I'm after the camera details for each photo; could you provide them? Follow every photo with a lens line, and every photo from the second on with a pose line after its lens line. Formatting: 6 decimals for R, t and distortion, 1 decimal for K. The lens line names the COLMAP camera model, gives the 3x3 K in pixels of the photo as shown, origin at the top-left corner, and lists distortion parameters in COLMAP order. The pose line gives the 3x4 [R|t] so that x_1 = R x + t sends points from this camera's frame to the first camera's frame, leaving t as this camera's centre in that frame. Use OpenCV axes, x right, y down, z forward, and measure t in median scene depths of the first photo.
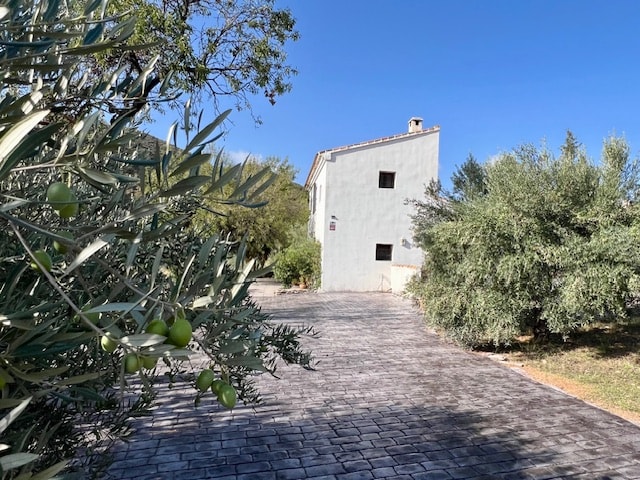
lens RADIAL K [[421.9, 0, 320.0], [0, 421.9, 238.9], [0, 0, 1]] dist [0.003423, -0.000604]
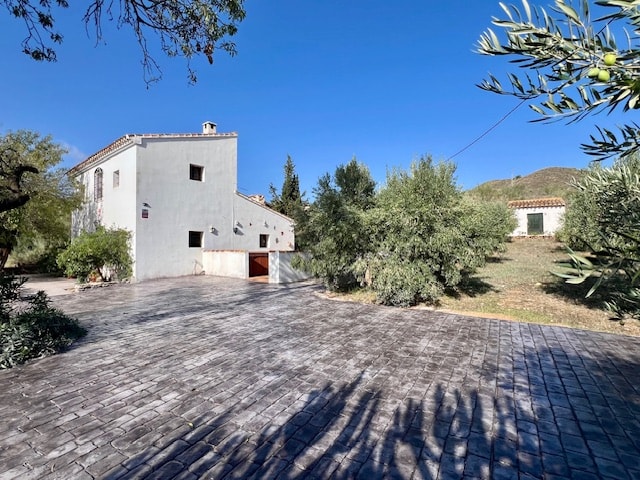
lens RADIAL K [[320.9, 0, 320.6], [0, 320.9, 242.2], [0, 0, 1]] dist [-0.001211, -0.001777]
pose [[0.719616, -0.029751, 0.693735, -0.194074], [0.004482, 0.999260, 0.038204, 0.009000], [-0.694358, -0.024383, 0.719216, 0.178123]]
